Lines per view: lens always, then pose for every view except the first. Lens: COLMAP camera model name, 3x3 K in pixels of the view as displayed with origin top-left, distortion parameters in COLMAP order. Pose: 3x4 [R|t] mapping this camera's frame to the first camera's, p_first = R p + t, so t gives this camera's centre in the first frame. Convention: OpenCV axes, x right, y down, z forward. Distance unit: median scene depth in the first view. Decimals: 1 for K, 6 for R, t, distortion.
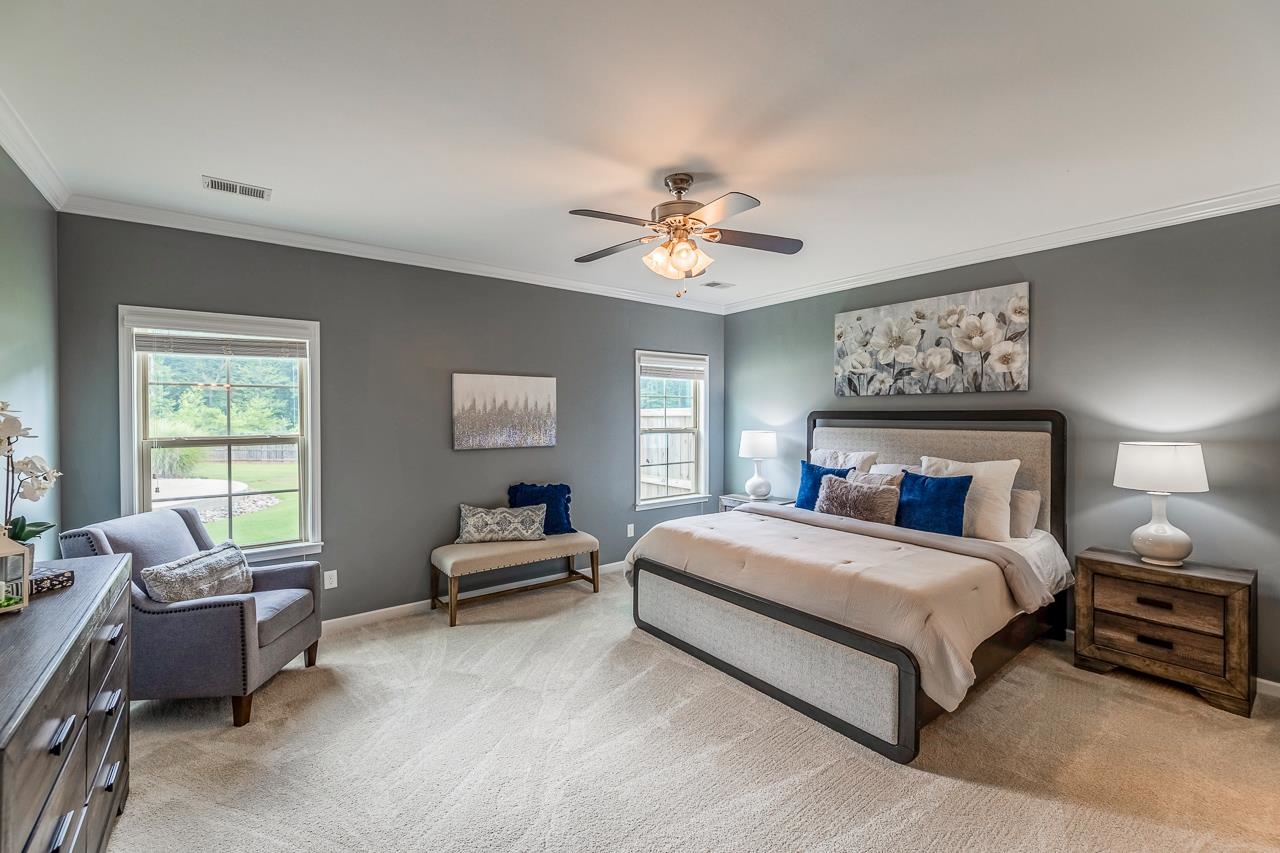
lens RADIAL K [[536.7, 0, 632.5], [0, 536.7, 419.6], [0, 0, 1]] dist [0.001655, 0.000047]
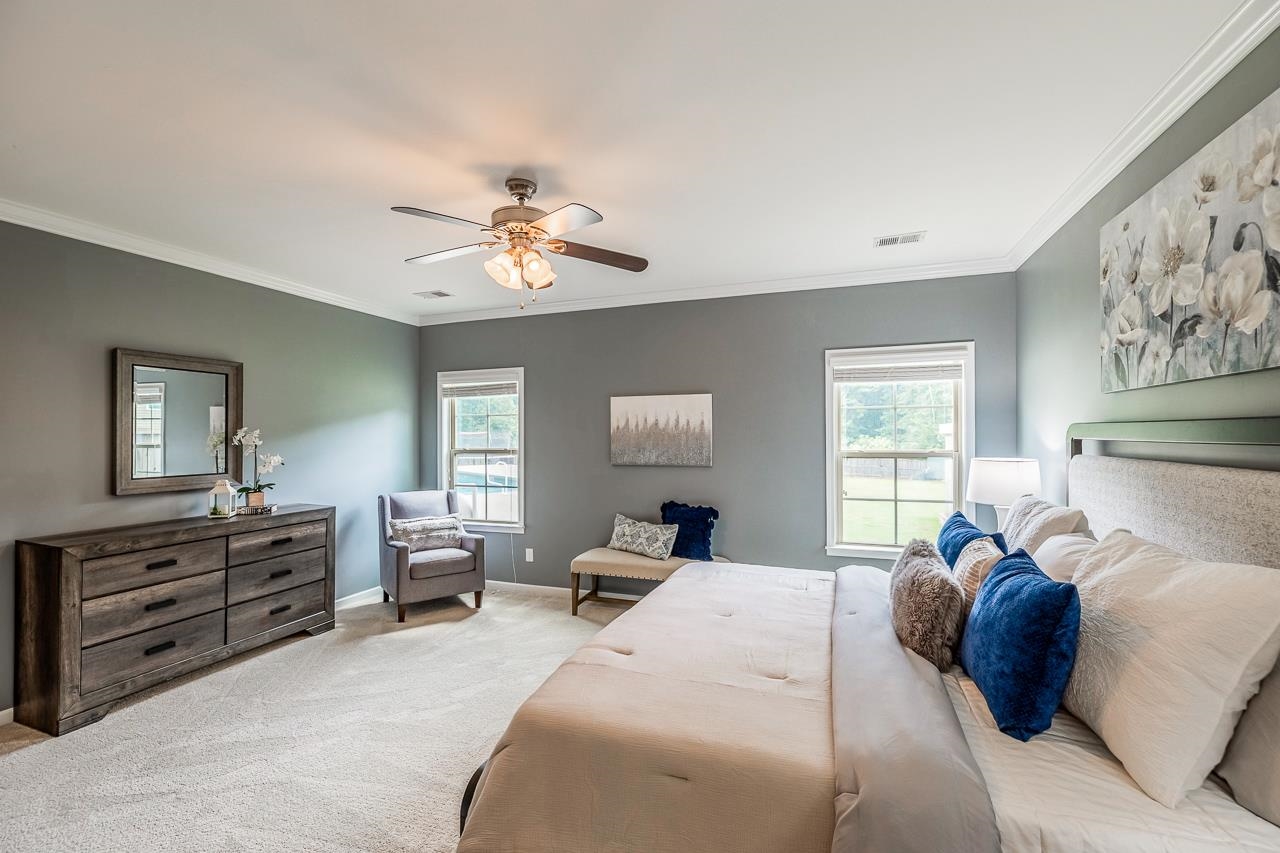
lens RADIAL K [[536.7, 0, 641.0], [0, 536.7, 431.9], [0, 0, 1]] dist [0.001655, 0.000047]
pose [[0.550549, -0.006138, -0.834781, 0.637633], [-0.002929, 0.999953, -0.009285, -0.001947], [0.834798, 0.007557, 0.550504, 0.423213]]
